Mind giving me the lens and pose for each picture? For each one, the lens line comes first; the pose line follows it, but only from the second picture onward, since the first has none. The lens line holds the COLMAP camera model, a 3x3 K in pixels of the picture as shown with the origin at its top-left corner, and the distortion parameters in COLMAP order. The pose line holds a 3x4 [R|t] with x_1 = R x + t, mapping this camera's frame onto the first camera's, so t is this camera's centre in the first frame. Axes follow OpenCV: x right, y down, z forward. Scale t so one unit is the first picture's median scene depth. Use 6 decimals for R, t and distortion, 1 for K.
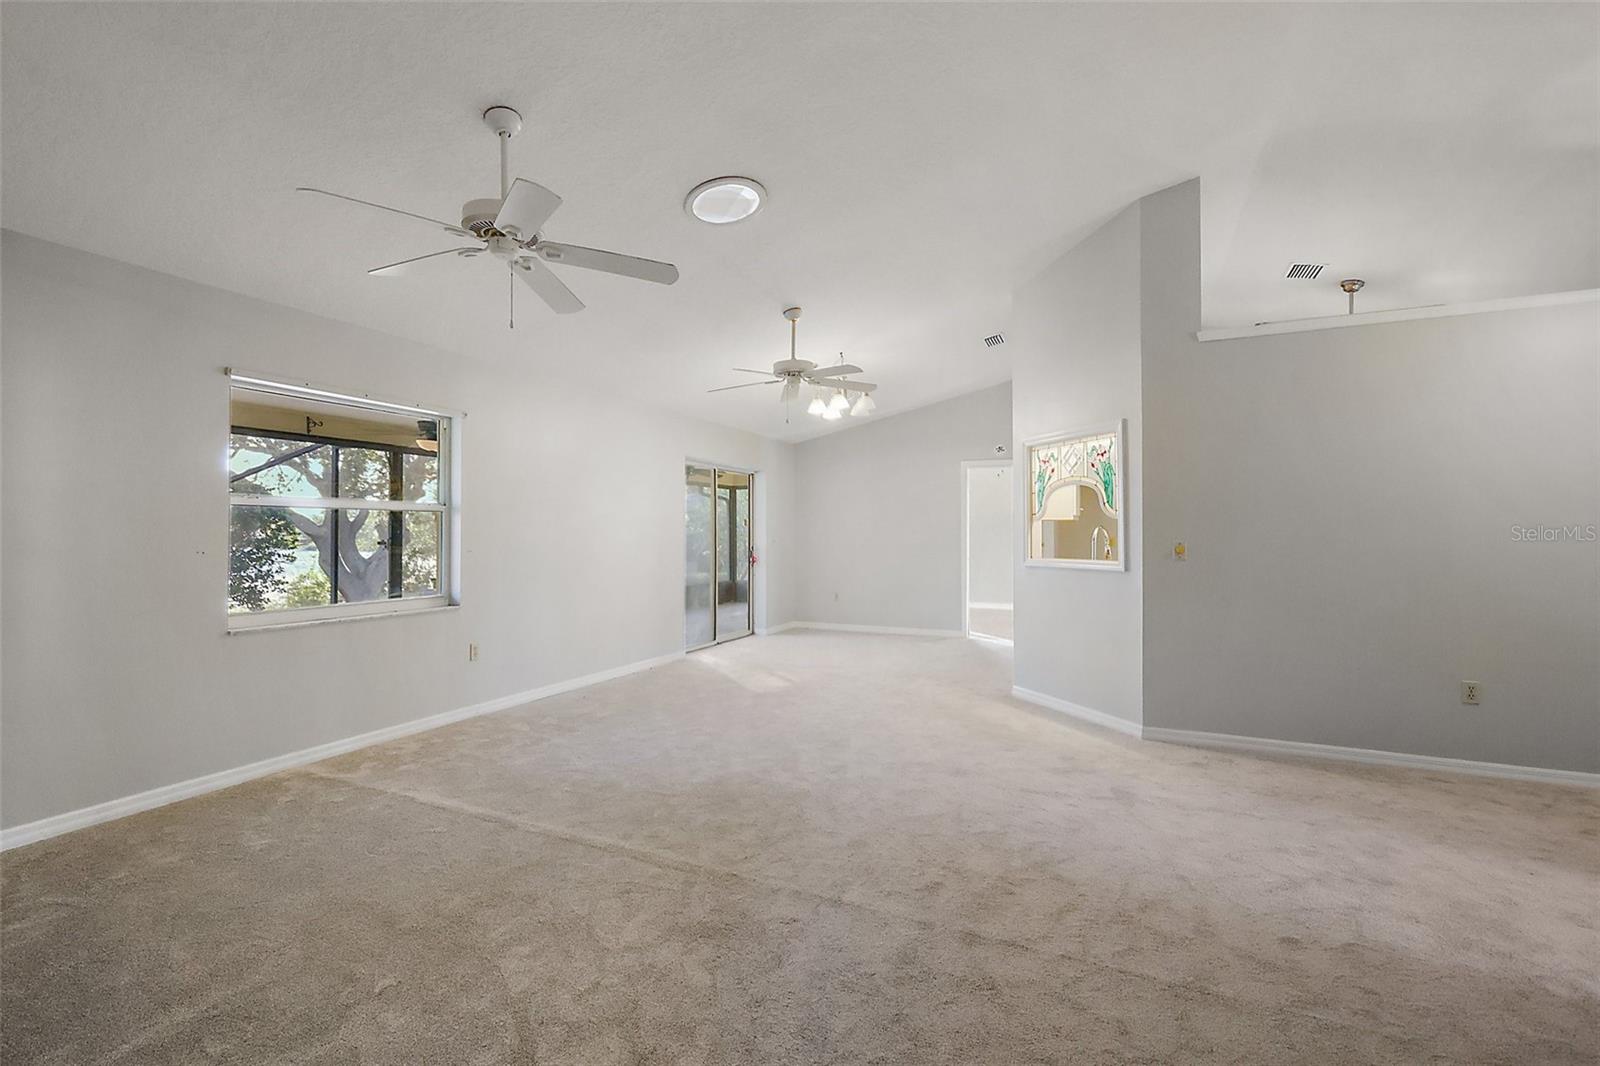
lens RADIAL K [[719.7, 0, 800.5], [0, 719.7, 533.6], [0, 0, 1]] dist [0.002563, -0.000136]
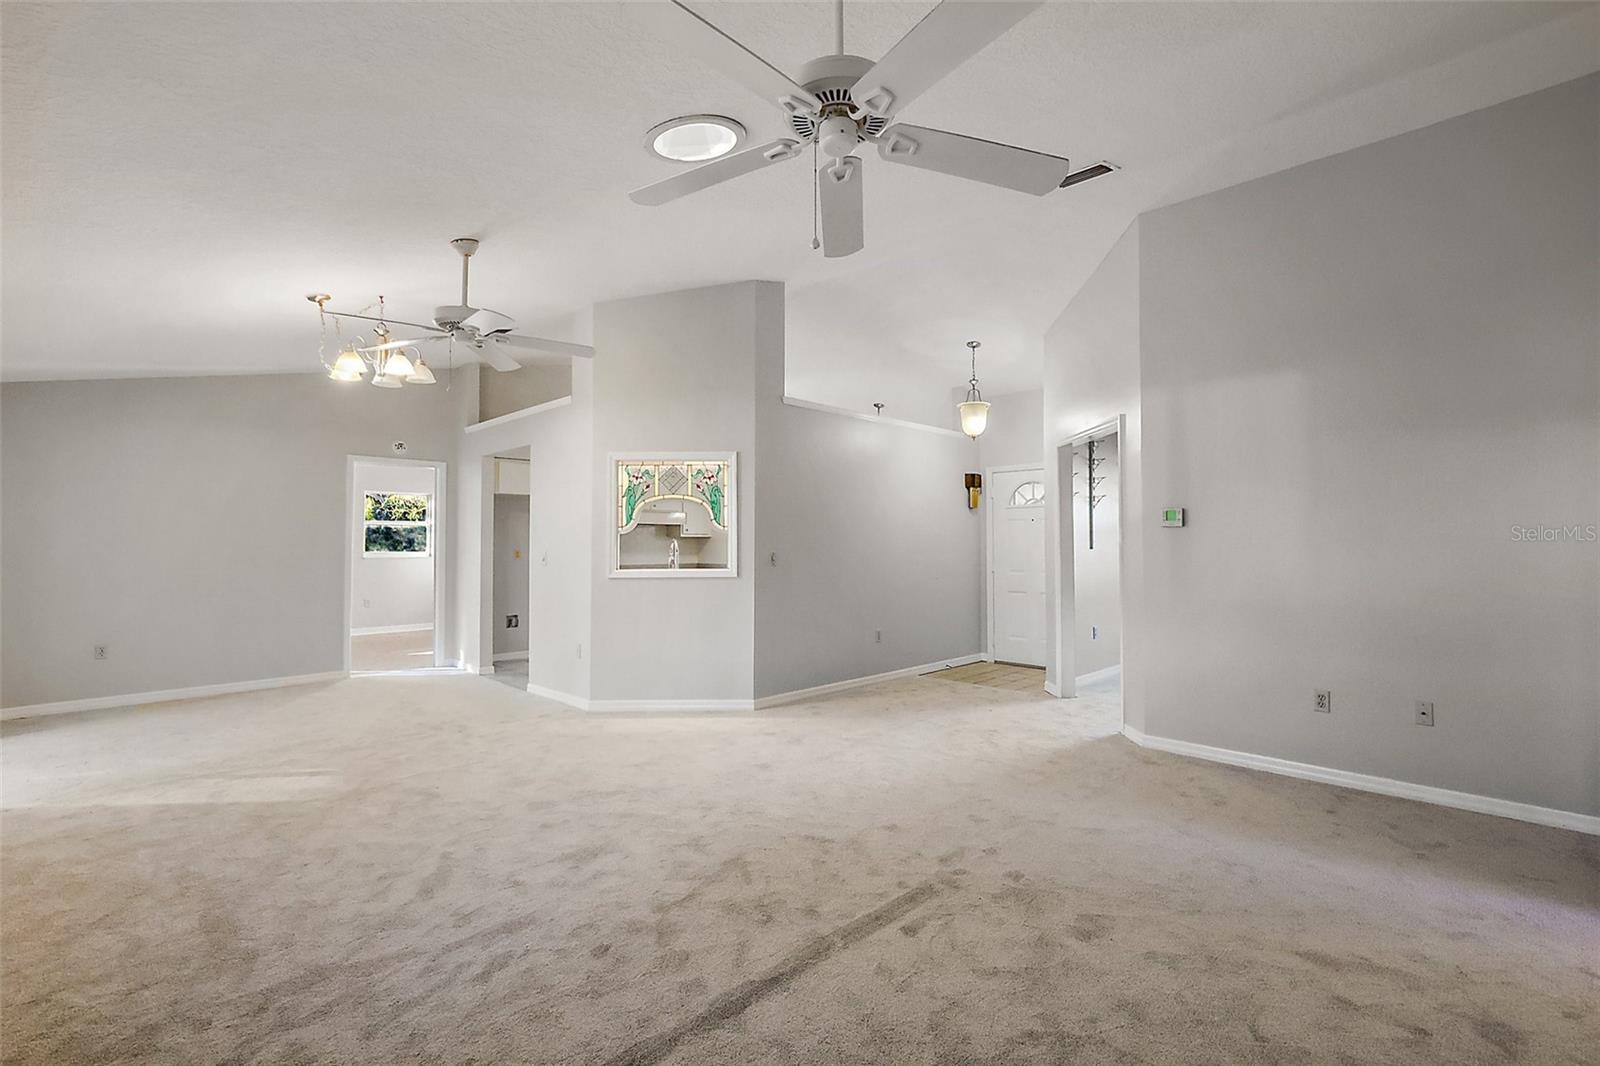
lens RADIAL K [[719.7, 0, 798.1], [0, 719.7, 530.1], [0, 0, 1]] dist [0.002563, -0.000136]
pose [[0.328911, 0.018512, 0.944179, -0.669509], [0.002647, 0.999786, -0.020524, -0.000610], [-0.944357, 0.009250, 0.328792, 0.506886]]
